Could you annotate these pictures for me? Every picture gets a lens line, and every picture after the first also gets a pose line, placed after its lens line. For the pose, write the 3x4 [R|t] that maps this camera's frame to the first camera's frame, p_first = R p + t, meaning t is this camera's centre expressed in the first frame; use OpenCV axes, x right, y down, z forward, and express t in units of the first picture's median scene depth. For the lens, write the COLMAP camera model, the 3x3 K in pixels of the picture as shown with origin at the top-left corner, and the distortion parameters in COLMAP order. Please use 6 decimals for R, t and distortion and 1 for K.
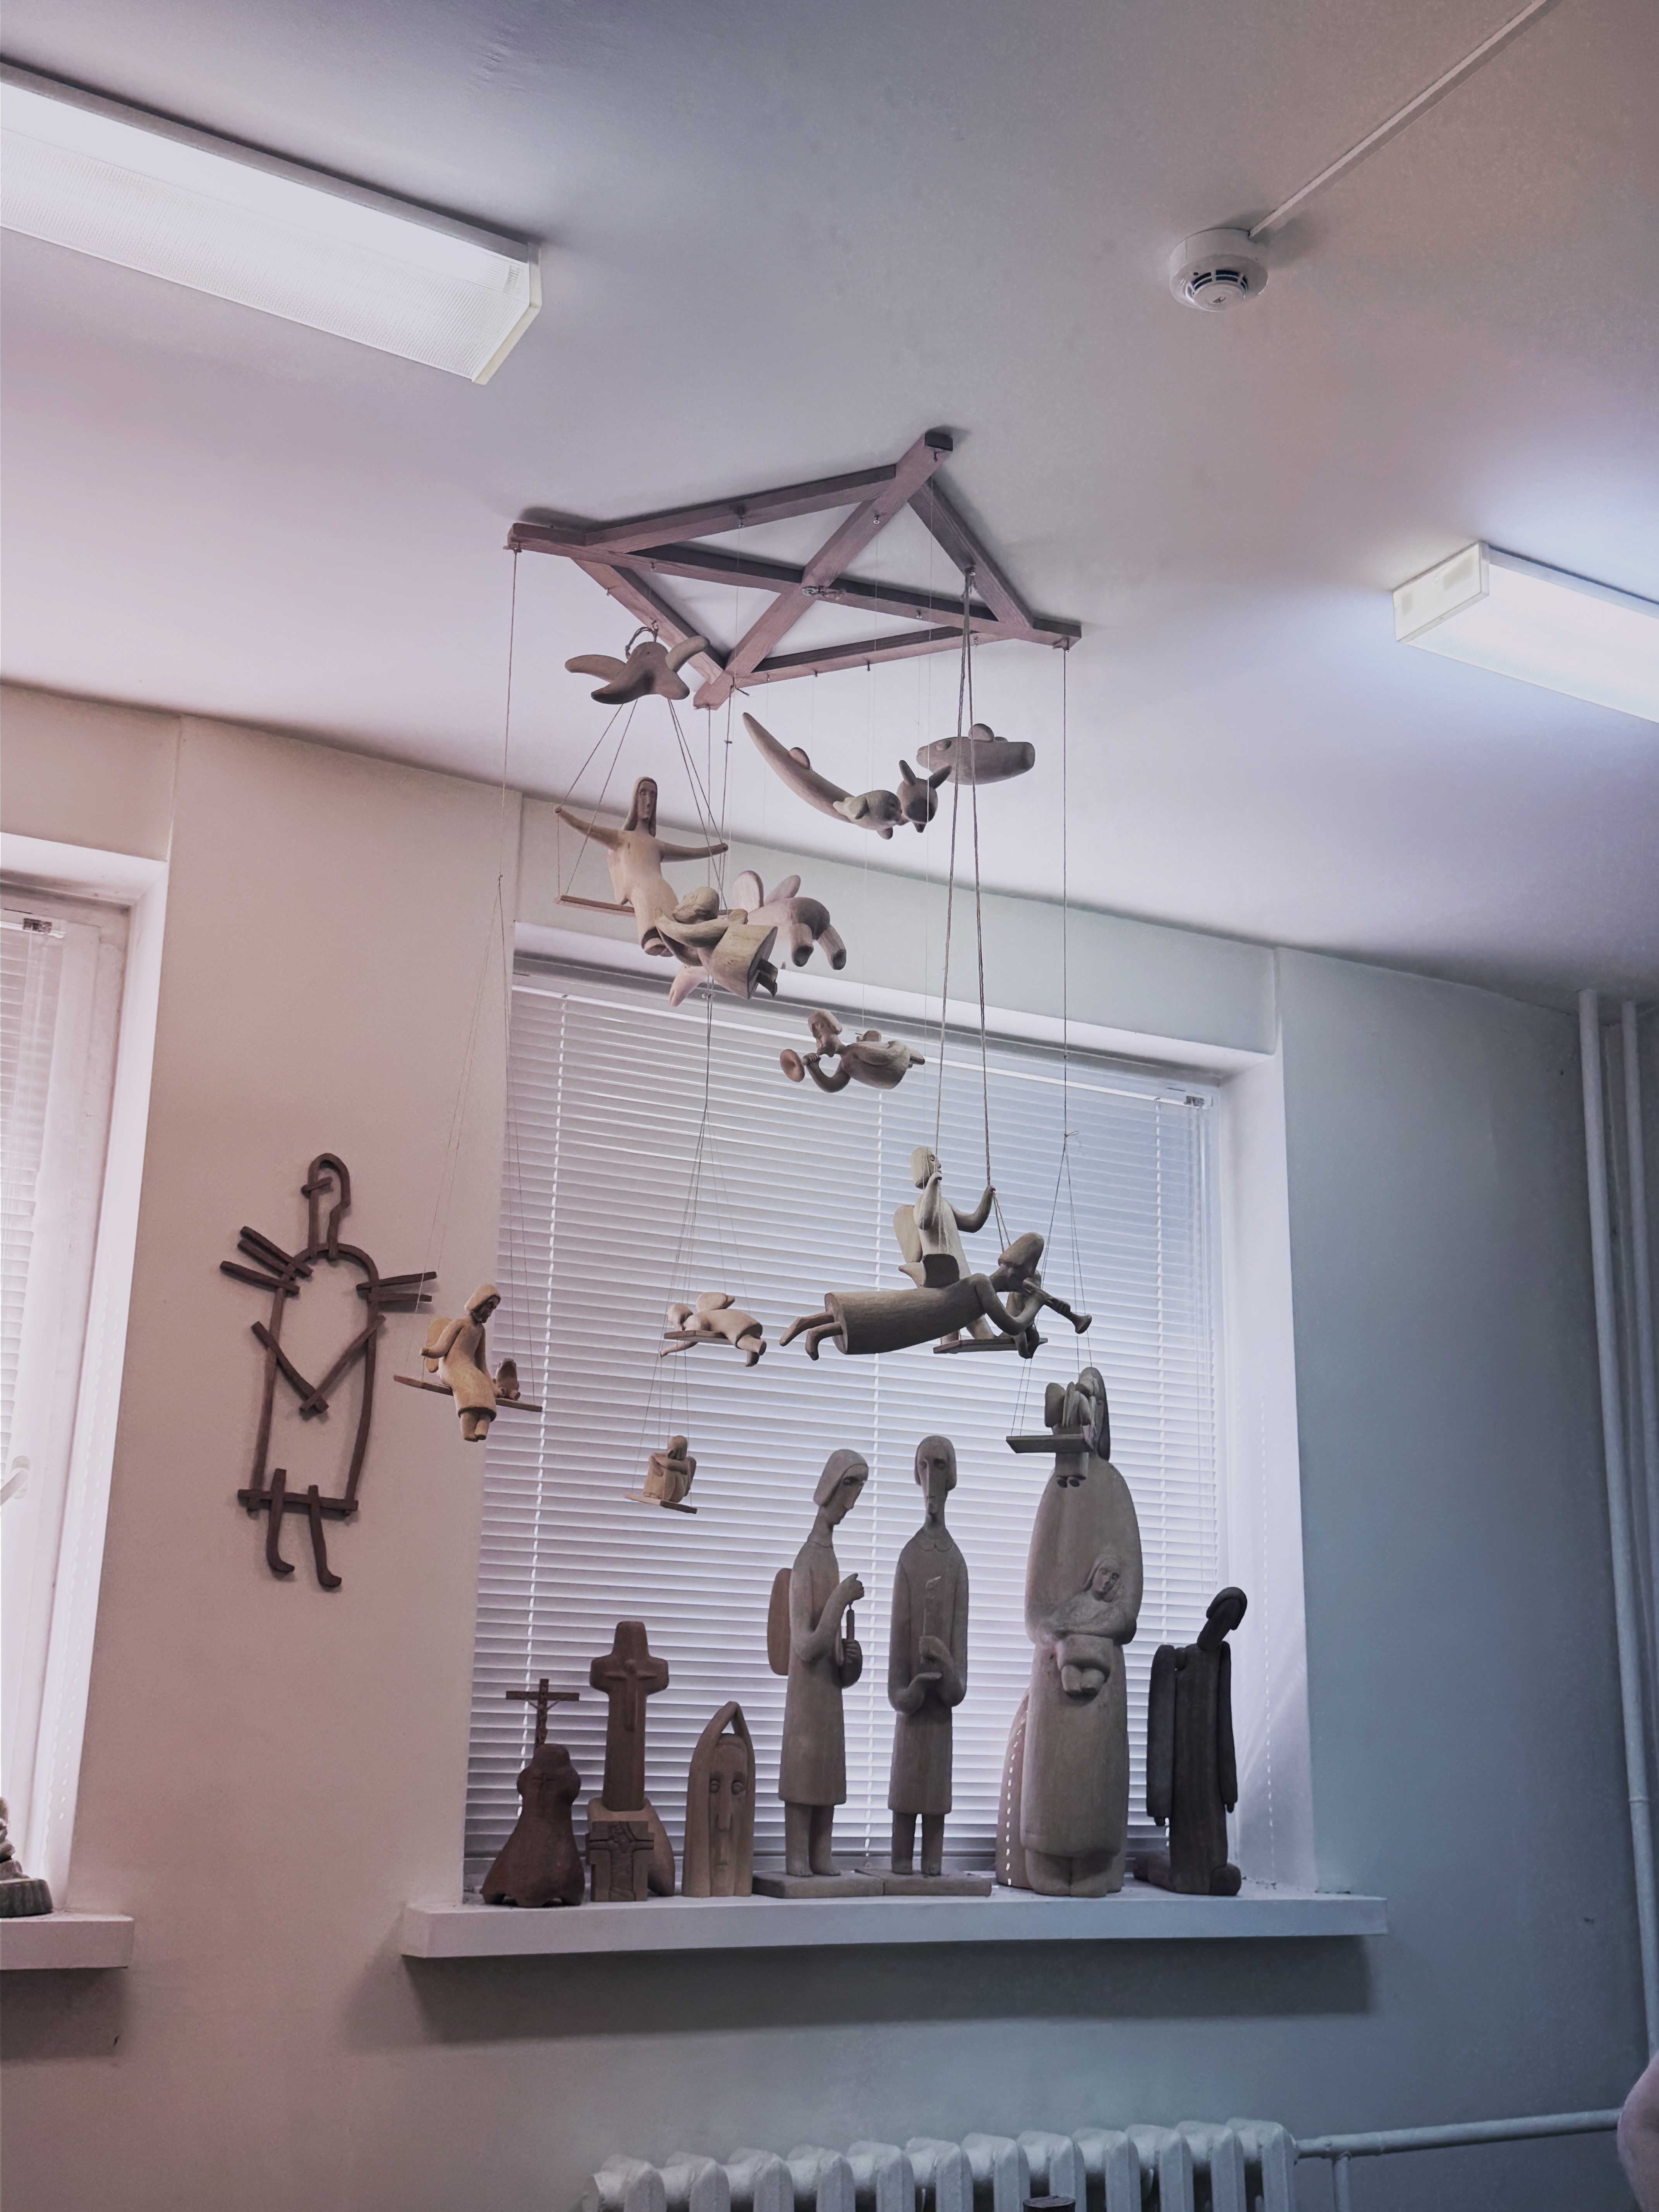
lens RADIAL K [[2517.5, 0, 829.5], [0, 2517.5, 1106.0], [0, 0, 1]] dist [0.098104, 0.004363]
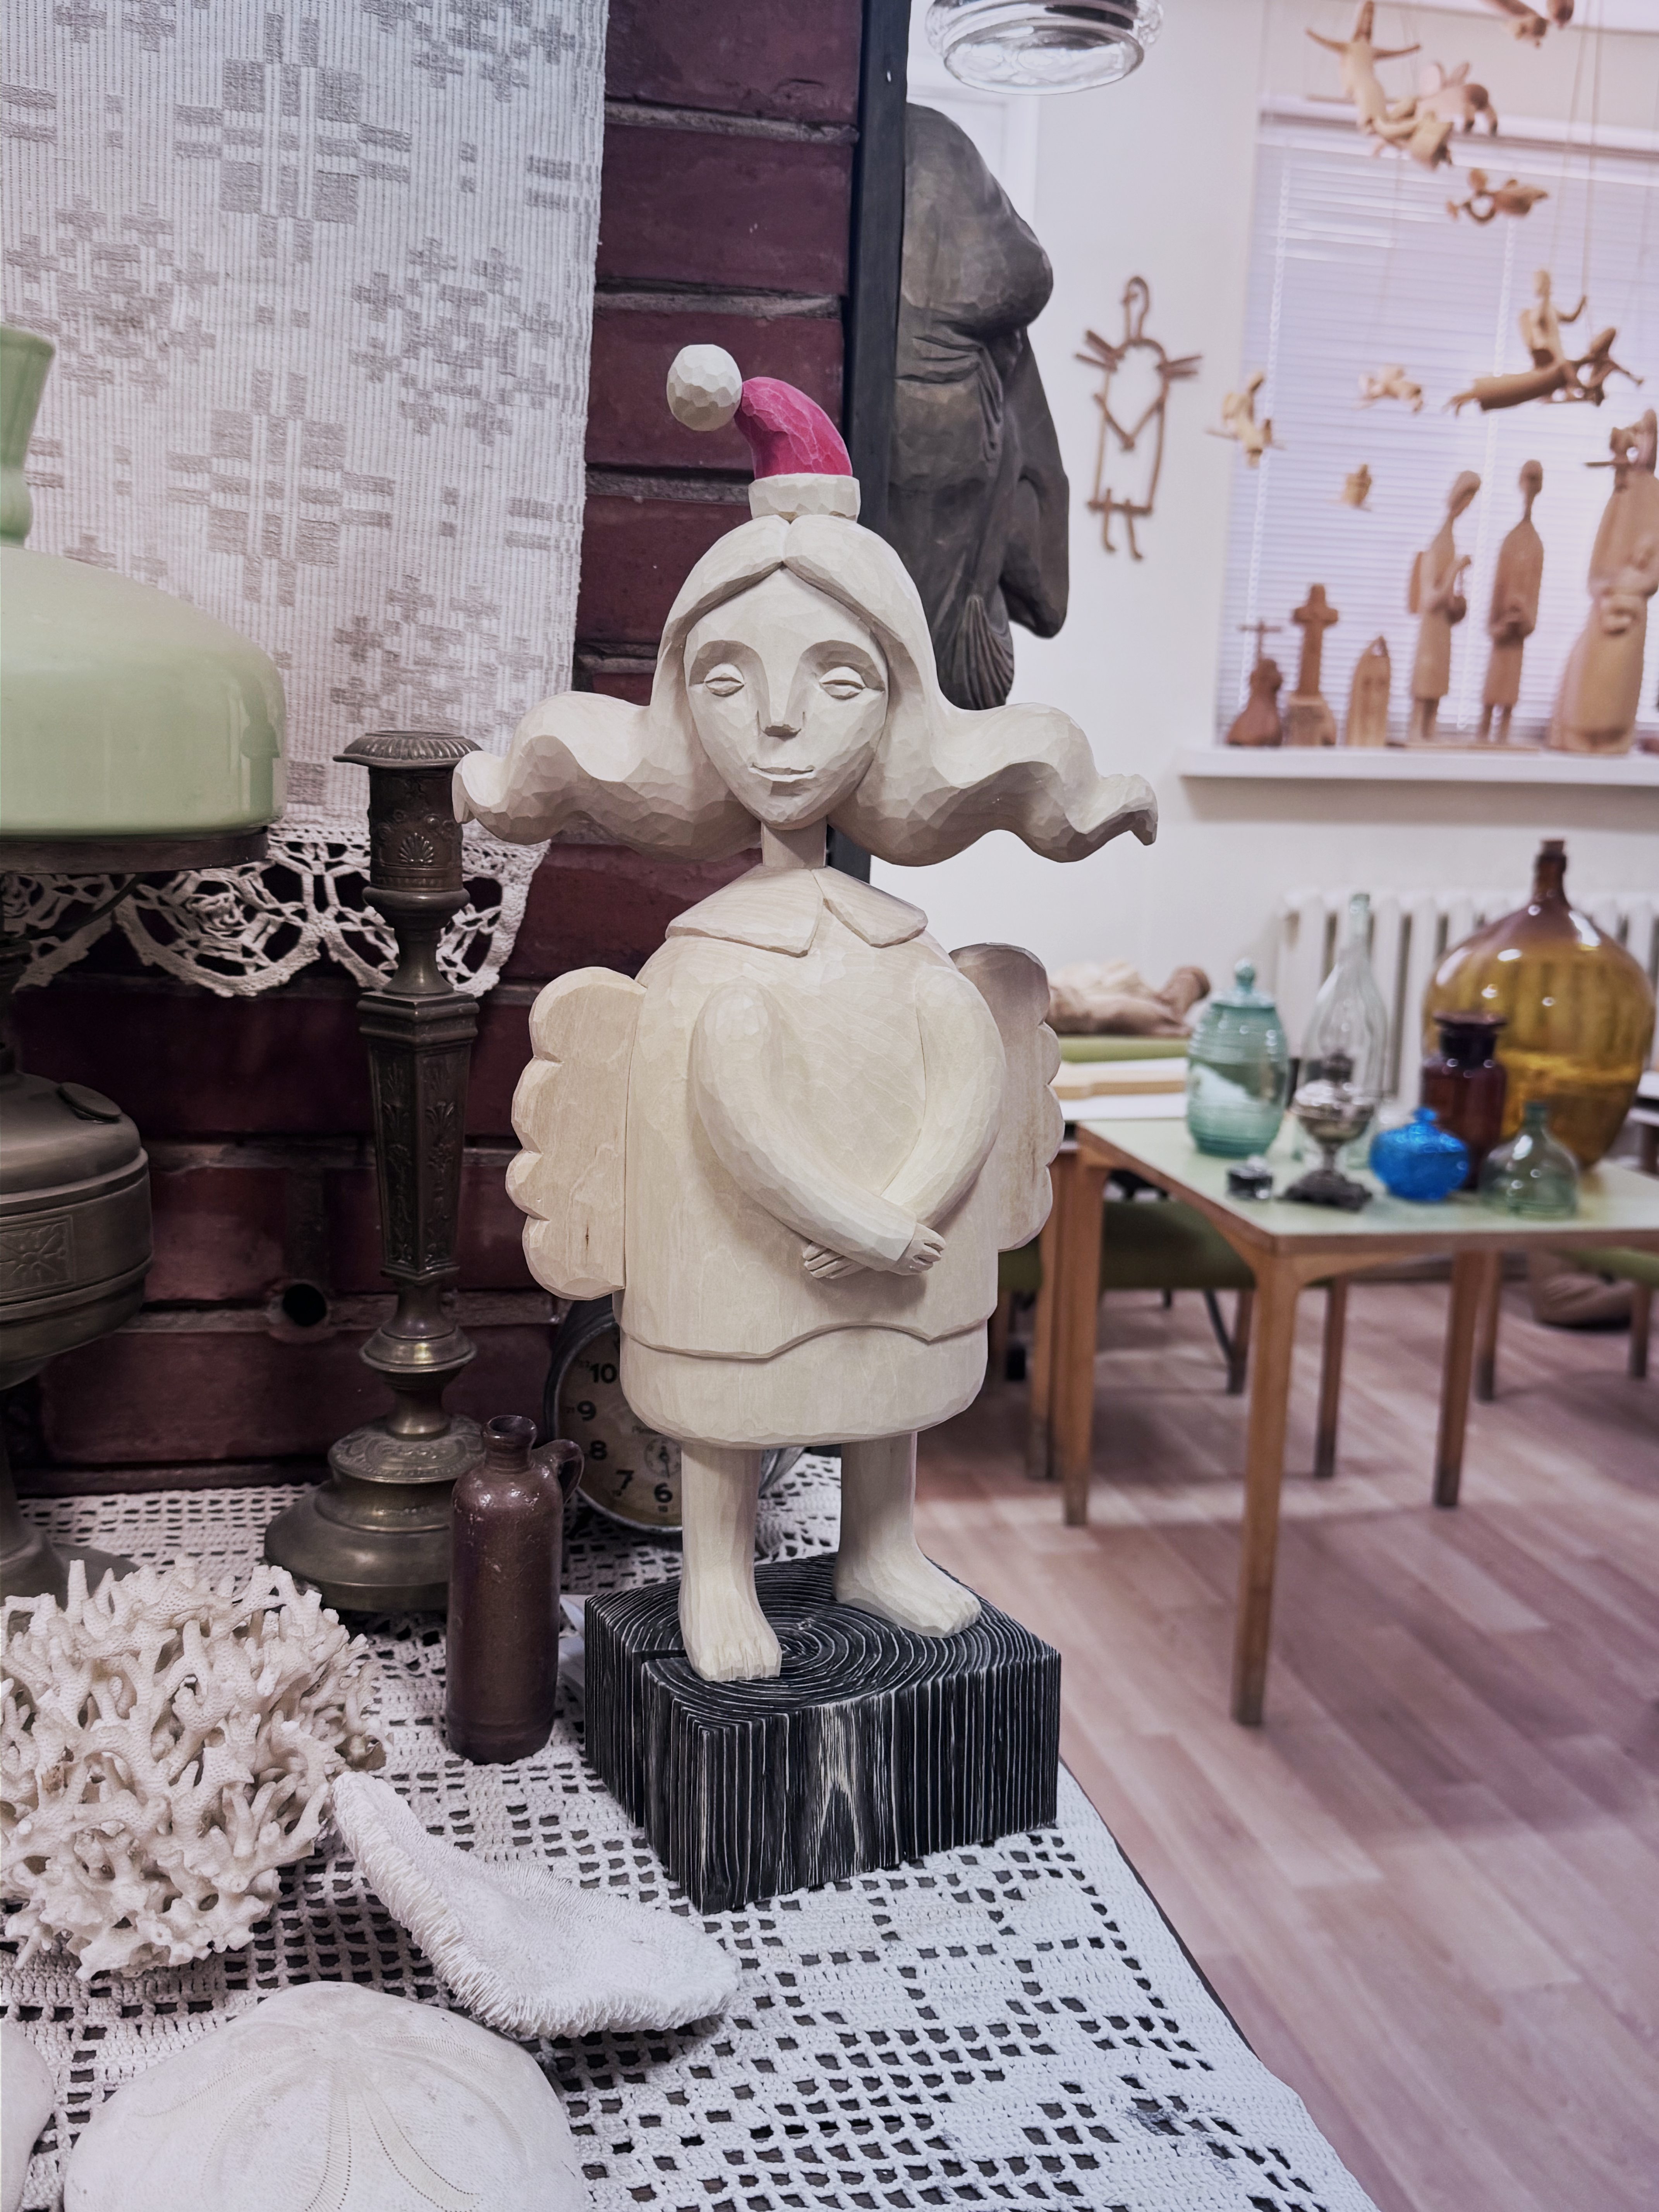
lens RADIAL K [[1981.3, 0, 829.5], [0, 1981.3, 1106.0], [0, 0, 1]] dist [0.064810, -0.154532]
pose [[0.960487, 0.072403, -0.268742, -0.014254], [0.050219, 0.904640, 0.423207, -0.047597], [0.273756, -0.419981, 0.865259, -0.329301]]
